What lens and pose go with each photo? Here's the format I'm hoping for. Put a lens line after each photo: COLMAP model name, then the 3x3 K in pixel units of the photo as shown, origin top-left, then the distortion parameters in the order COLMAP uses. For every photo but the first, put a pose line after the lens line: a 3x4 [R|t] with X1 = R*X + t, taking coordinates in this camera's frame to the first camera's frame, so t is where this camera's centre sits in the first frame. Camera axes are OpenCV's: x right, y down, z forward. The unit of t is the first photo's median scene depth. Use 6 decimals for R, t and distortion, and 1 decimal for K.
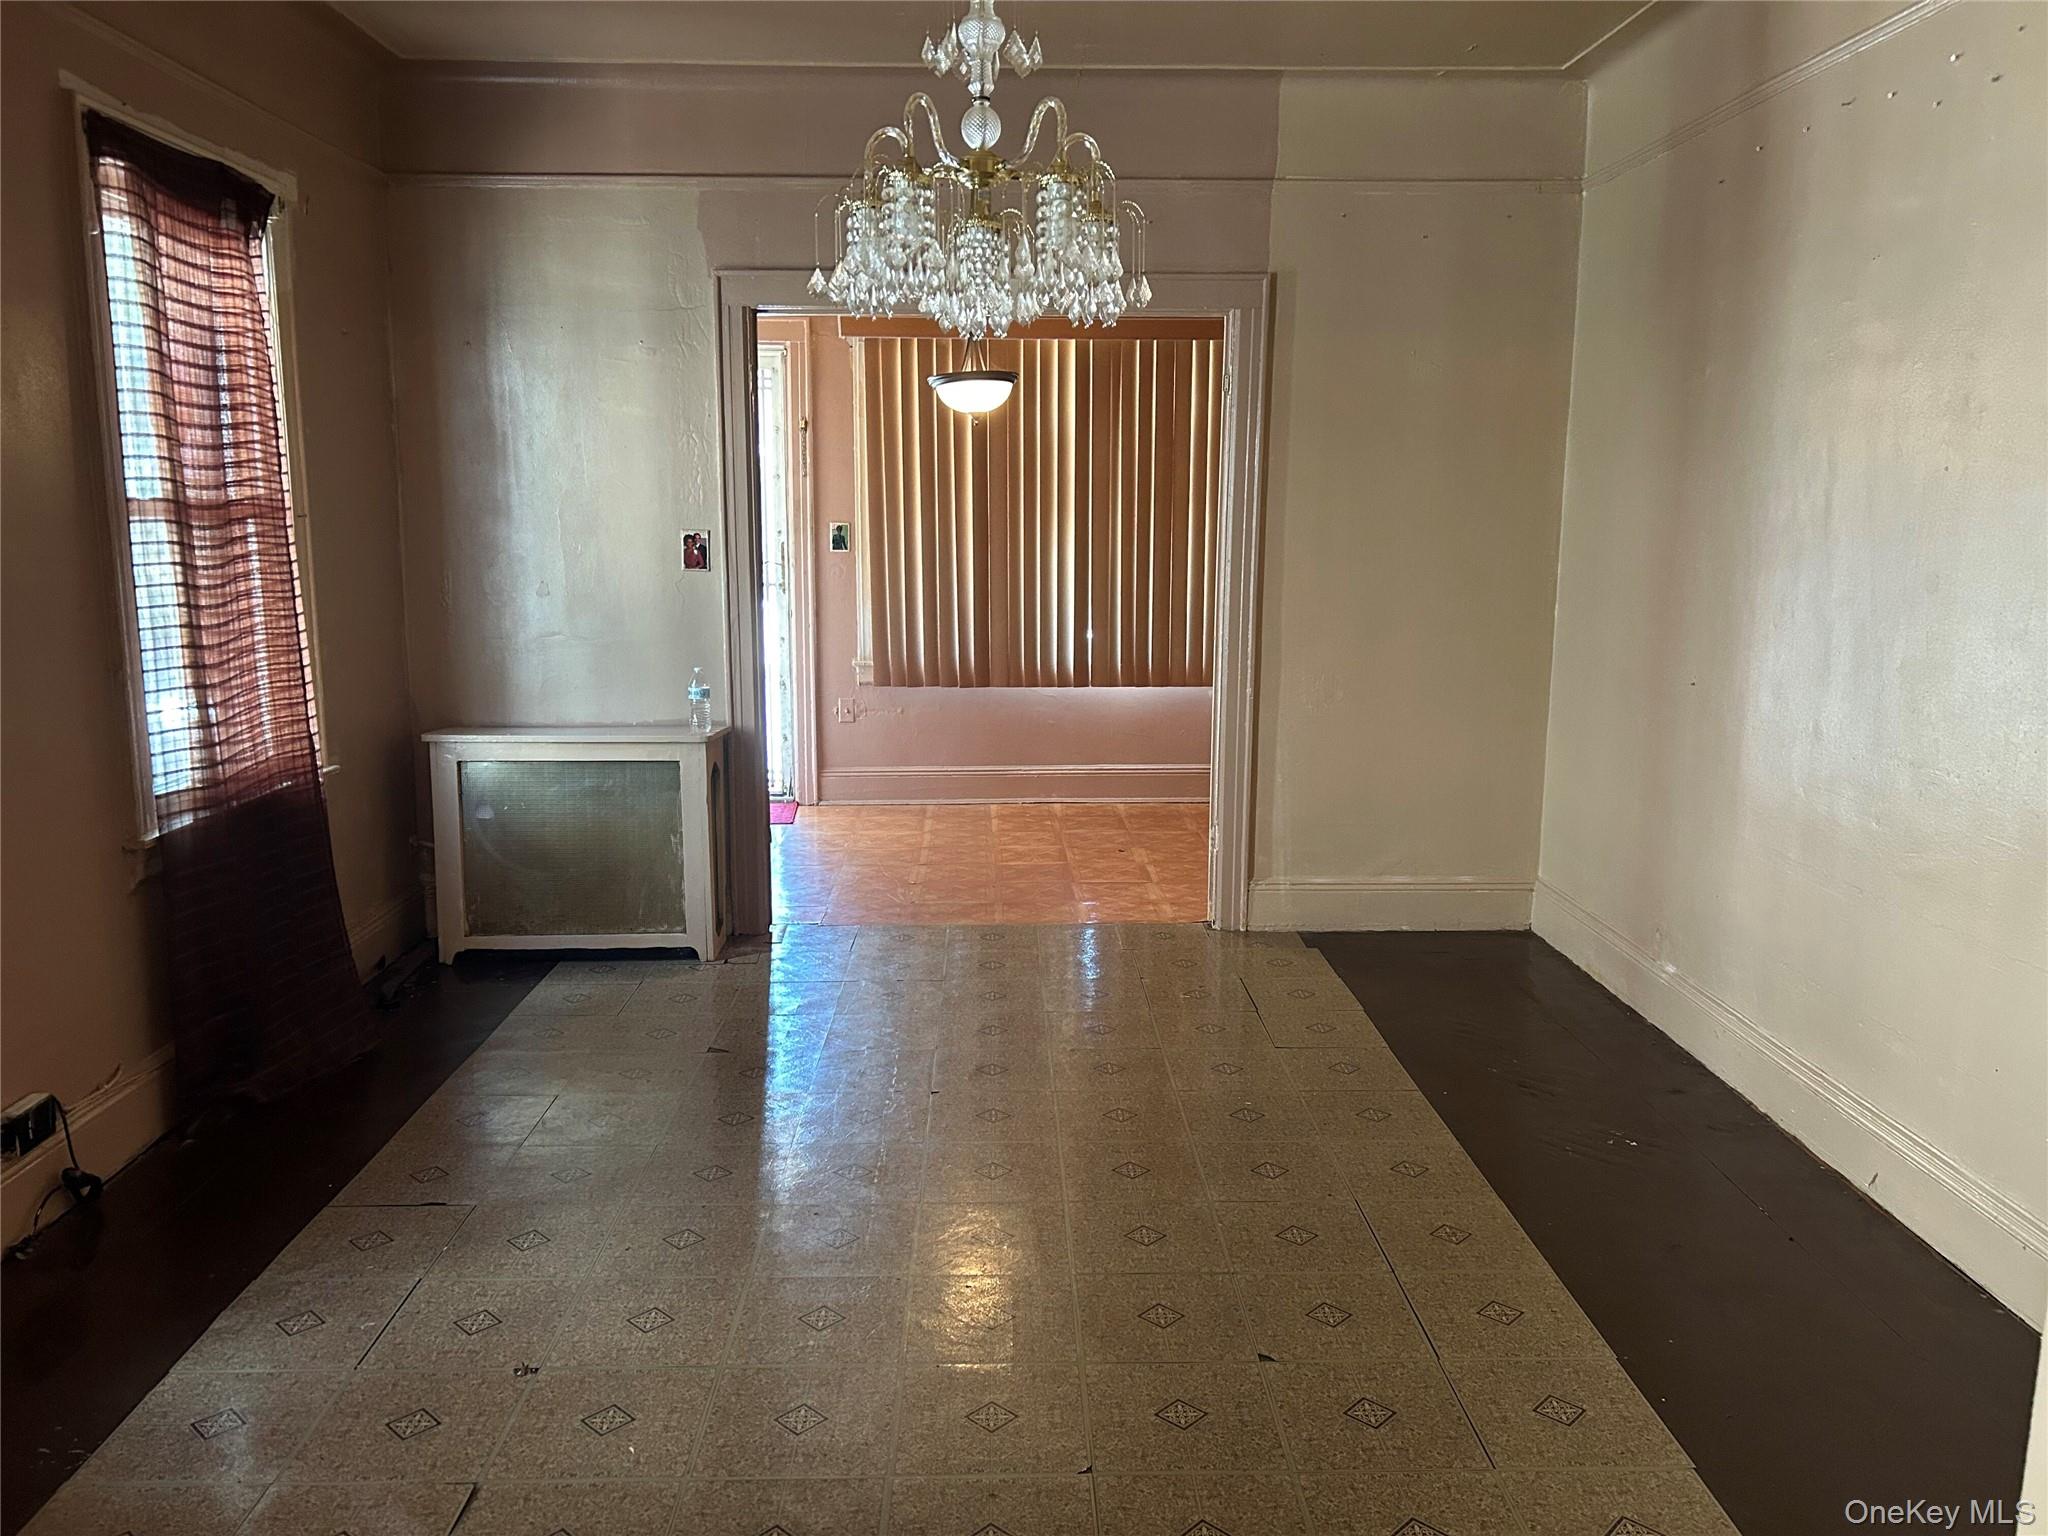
lens RADIAL K [[1527.8, 0, 1054.2], [0, 1527.8, 762.8], [0, 0, 1]] dist [0.050383, -0.059129]
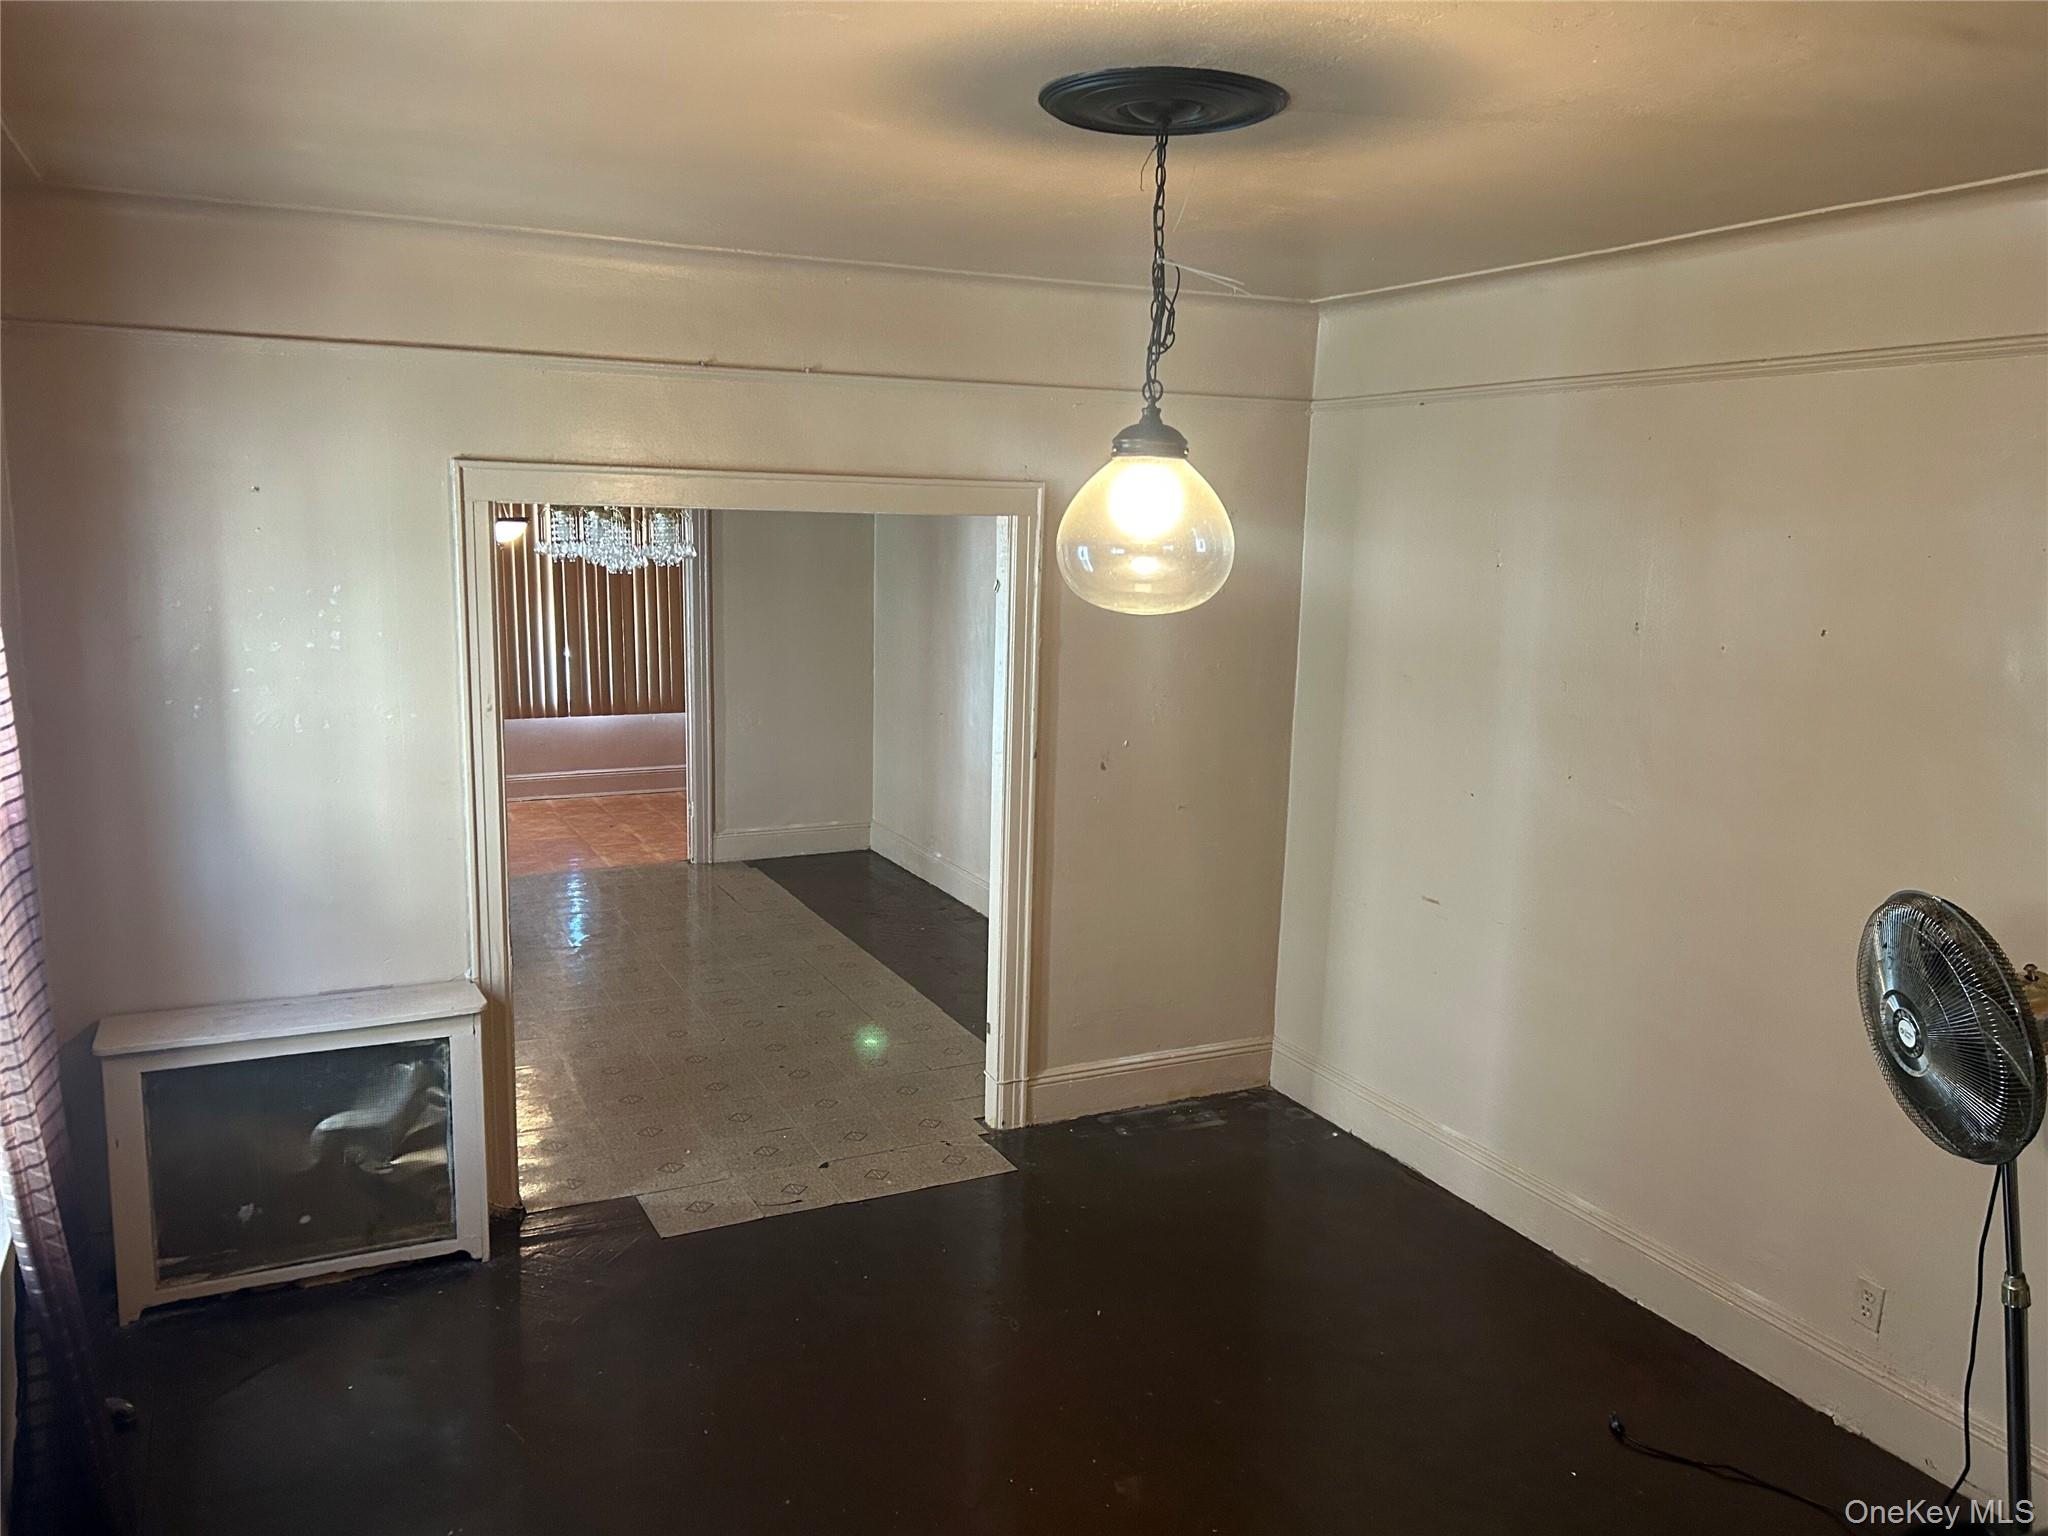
lens RADIAL K [[1527.8, 0, 1009.4], [0, 1527.8, 782.4], [0, 0, 1]] dist [0.050383, -0.059129]
pose [[0.918014, -0.056216, 0.392543, -0.242556], [0.050468, 0.998414, 0.024956, -0.005181], [-0.393324, -0.003100, 0.919395, -0.720435]]
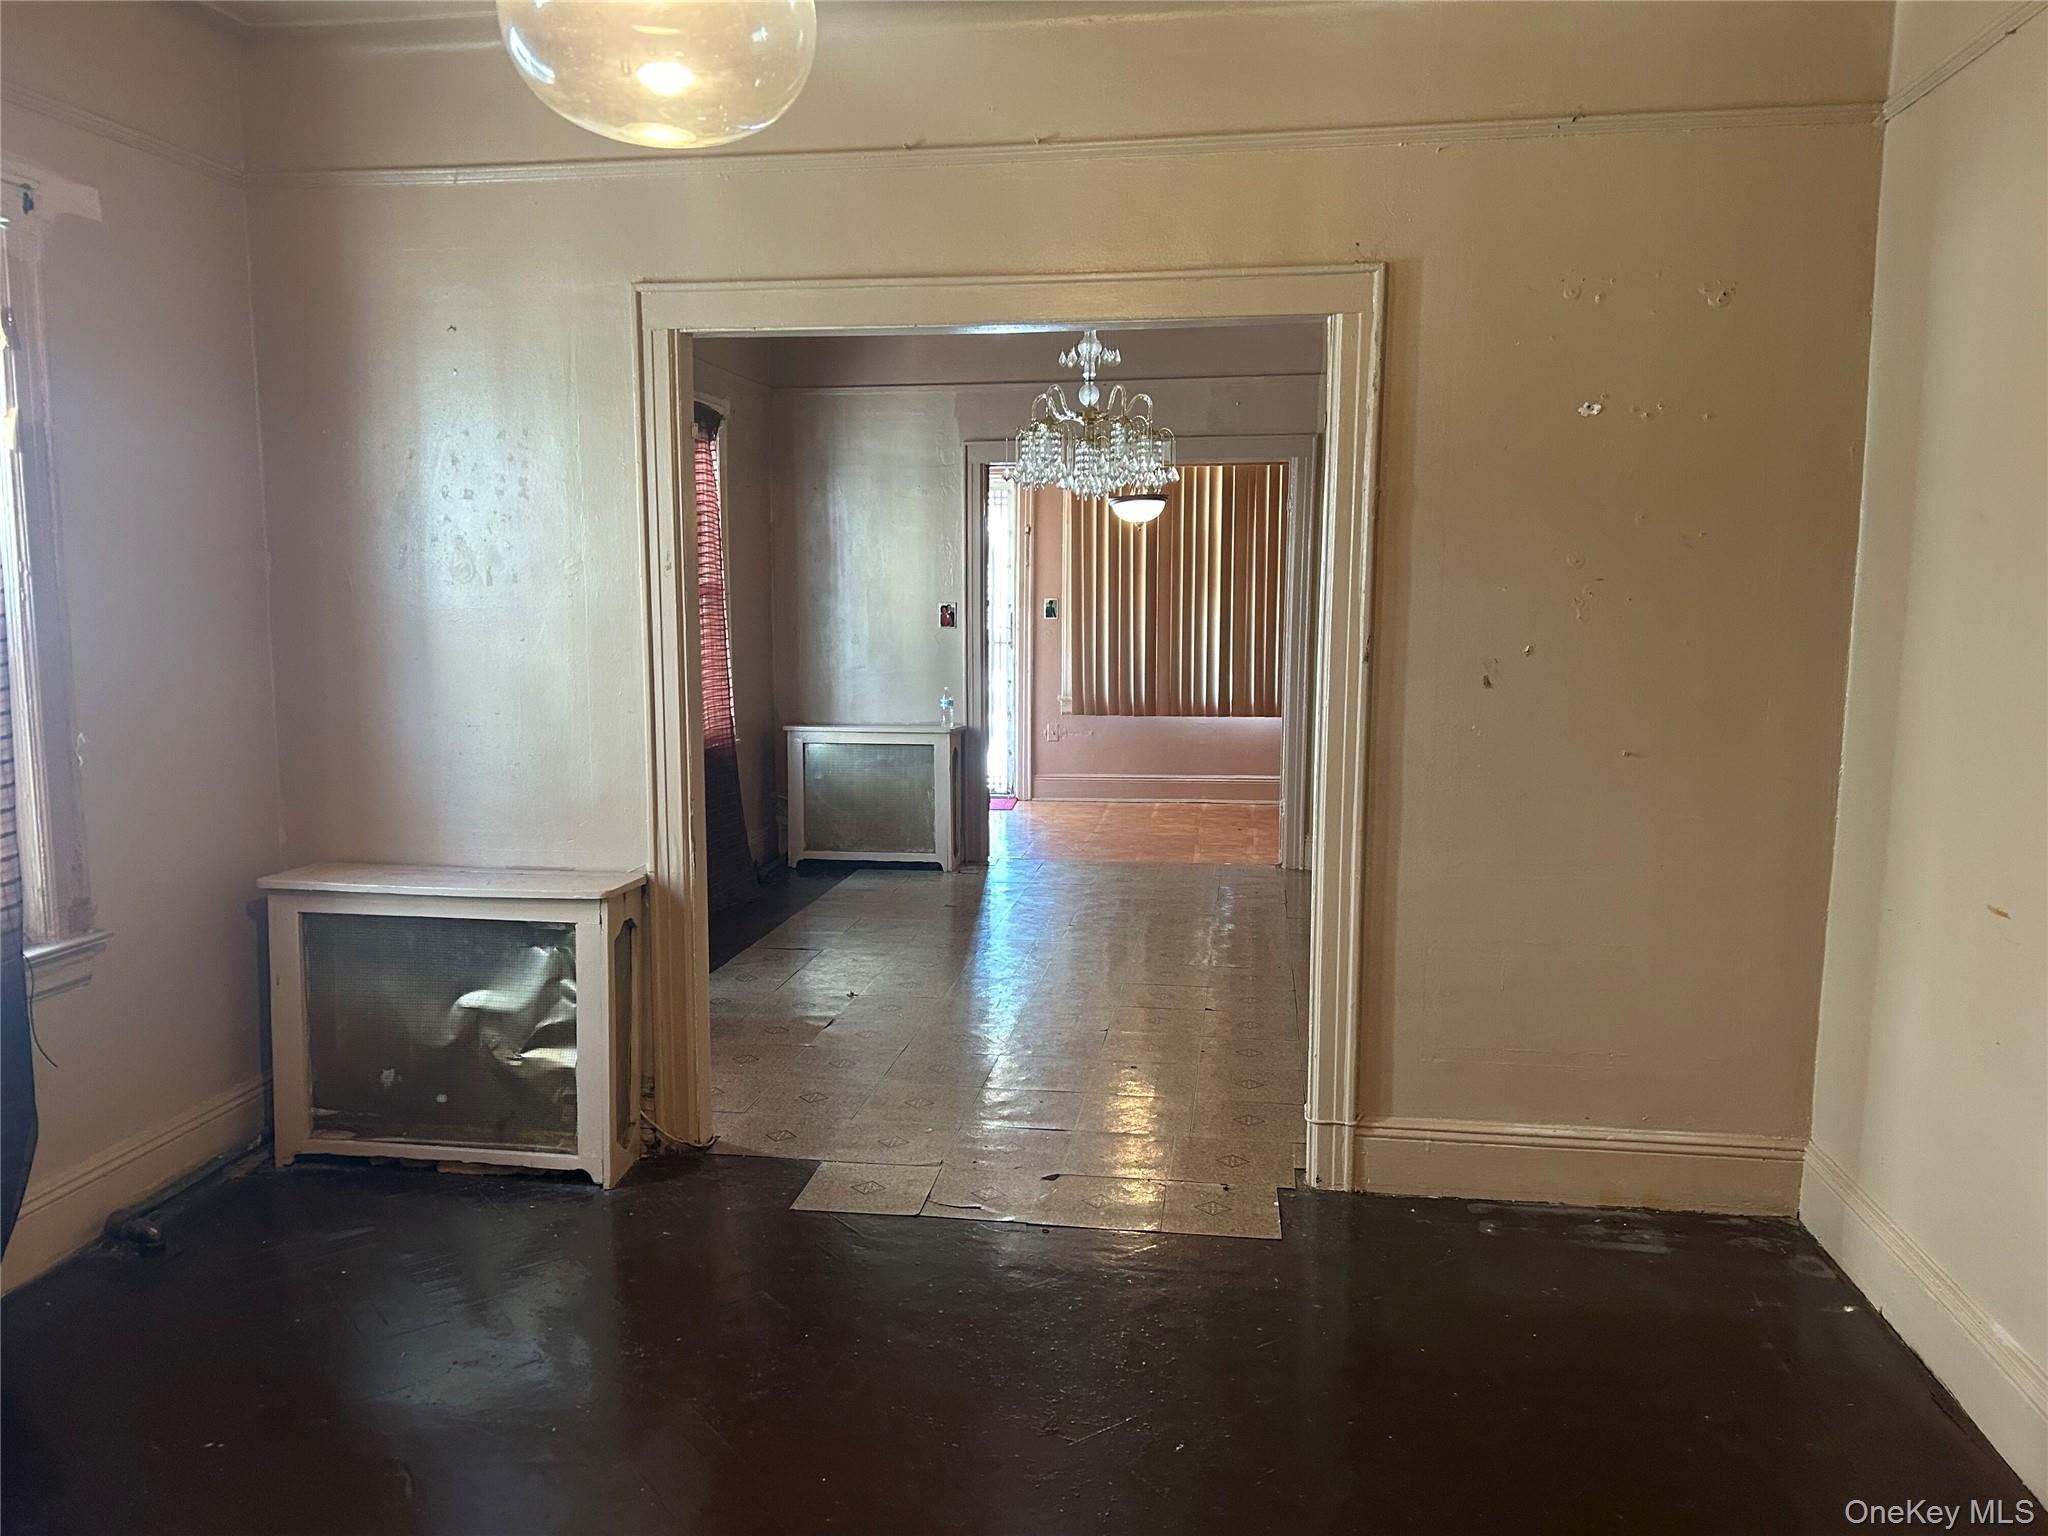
lens RADIAL K [[1527.8, 0, 1018.2], [0, 1527.8, 782.2], [0, 0, 1]] dist [0.050383, -0.059129]
pose [[0.981562, 0.017724, -0.190322, 0.141652], [-0.025040, 0.999034, -0.036100, 0.089340], [0.189498, 0.040200, 0.981058, -0.529961]]
